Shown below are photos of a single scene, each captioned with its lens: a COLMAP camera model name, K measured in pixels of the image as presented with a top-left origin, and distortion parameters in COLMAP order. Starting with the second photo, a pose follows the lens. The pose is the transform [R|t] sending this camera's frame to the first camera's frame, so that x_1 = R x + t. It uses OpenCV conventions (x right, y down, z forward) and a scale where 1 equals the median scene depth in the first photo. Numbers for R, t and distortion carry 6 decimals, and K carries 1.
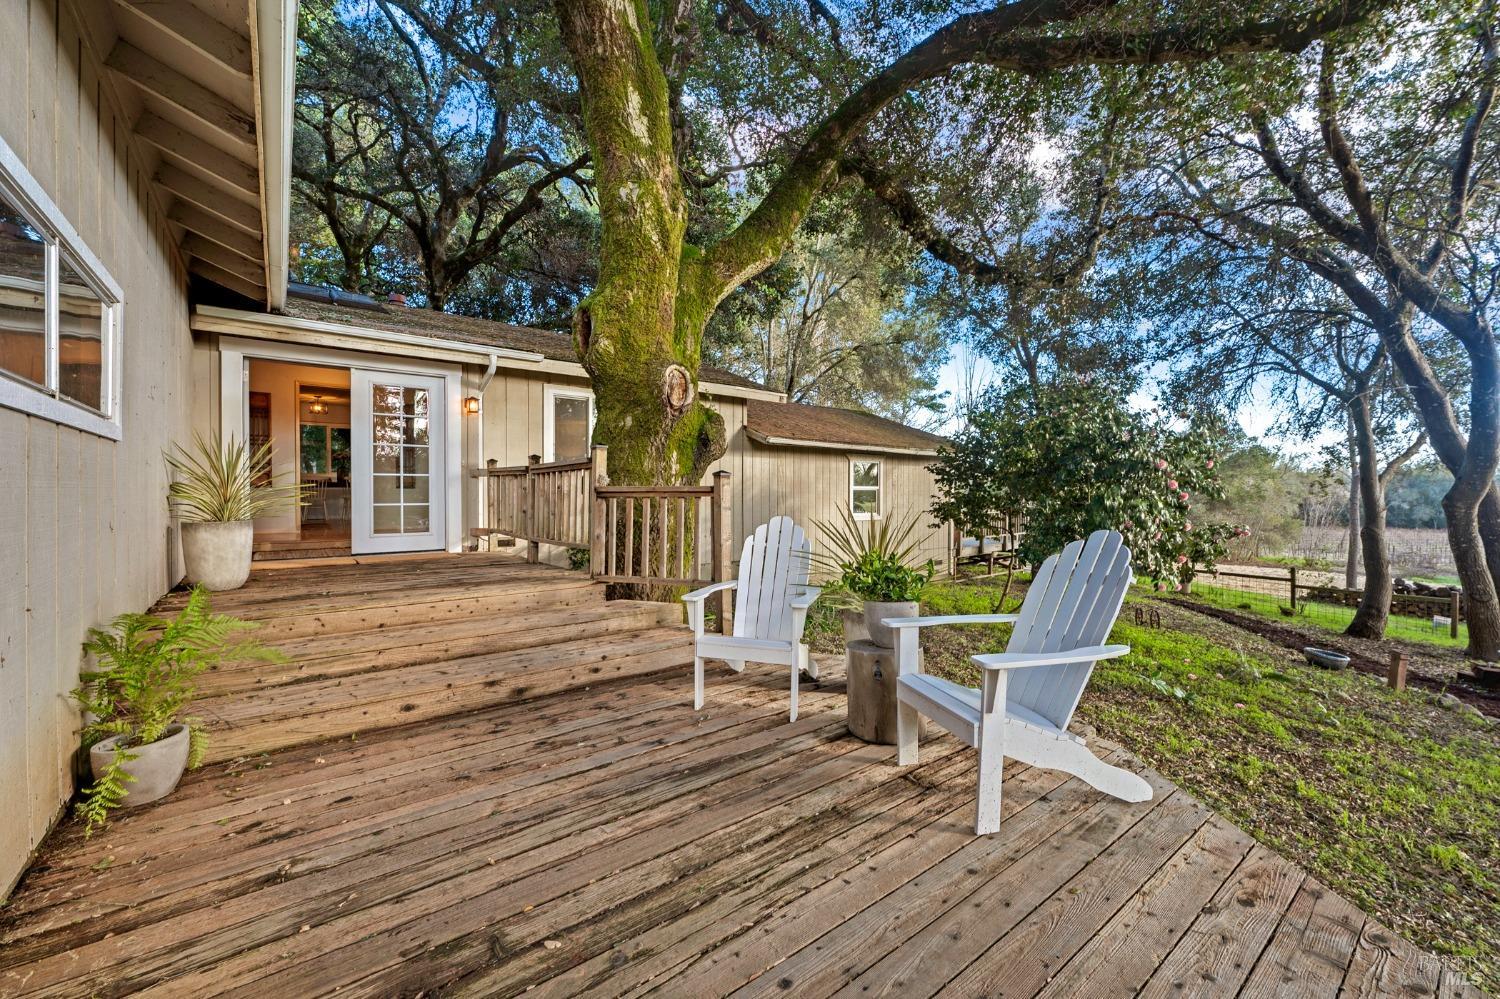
lens RADIAL K [[601.9, 0, 751.2], [0, 601.9, 495.0], [0, 0, 1]] dist [-0.000620, -0.000013]
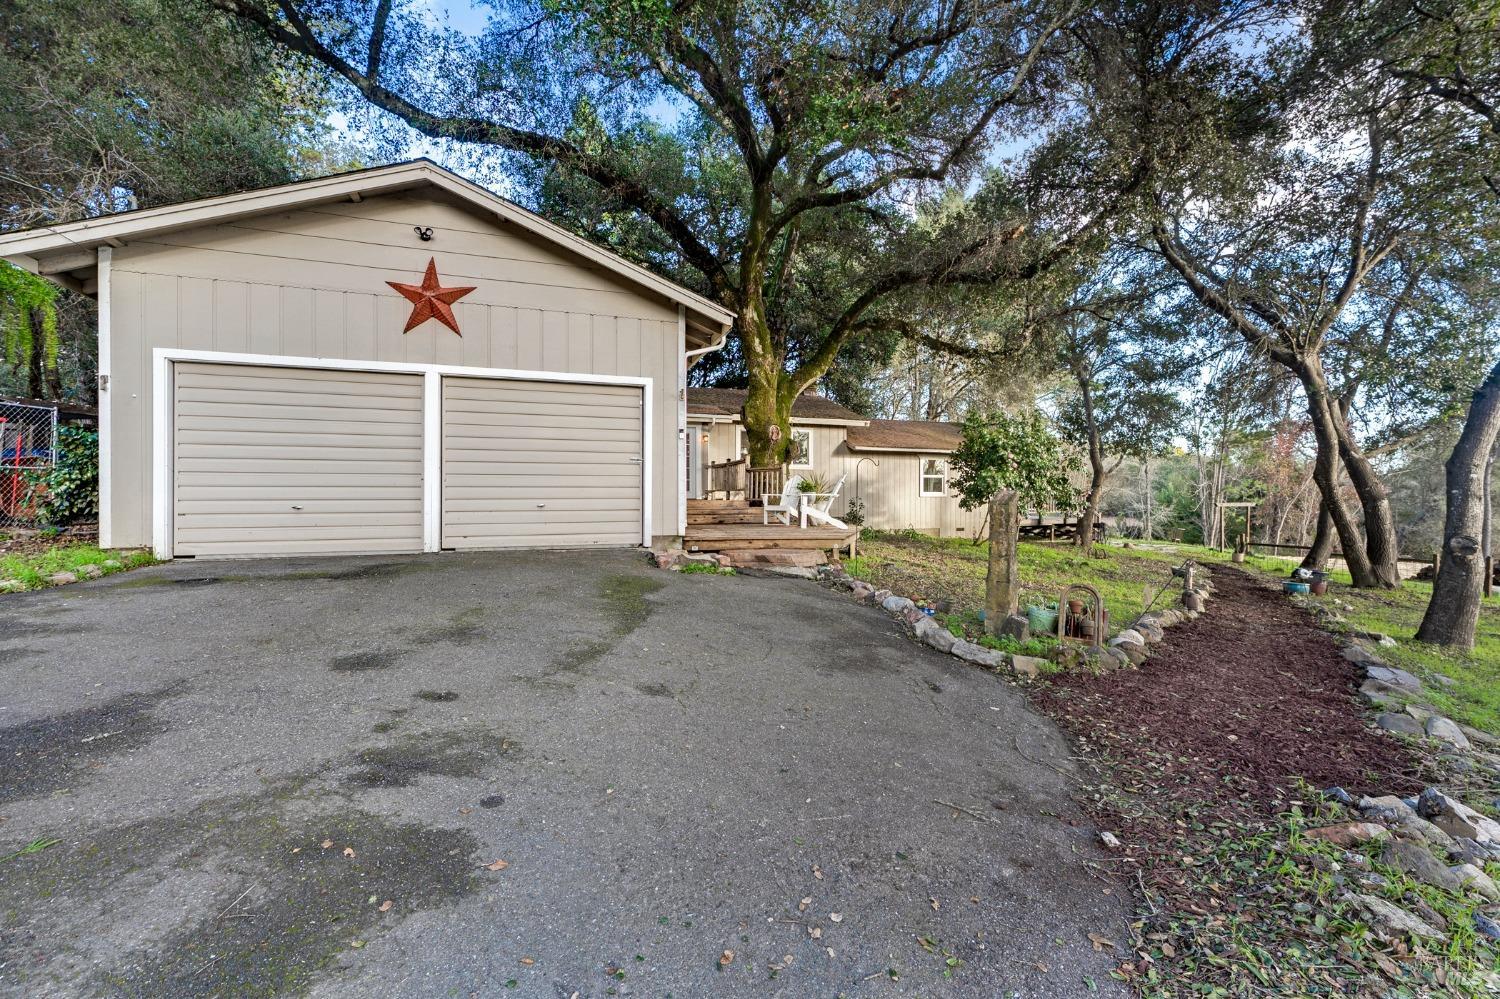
lens RADIAL K [[601.9, 0, 749.8], [0, 601.9, 498.0], [0, 0, 1]] dist [-0.000620, -0.000013]
pose [[0.942502, -0.000049, -0.334201, 0.518104], [-0.000533, 0.999998, -0.001649, 0.093972], [0.334201, 0.001732, 0.942500, -1.235360]]
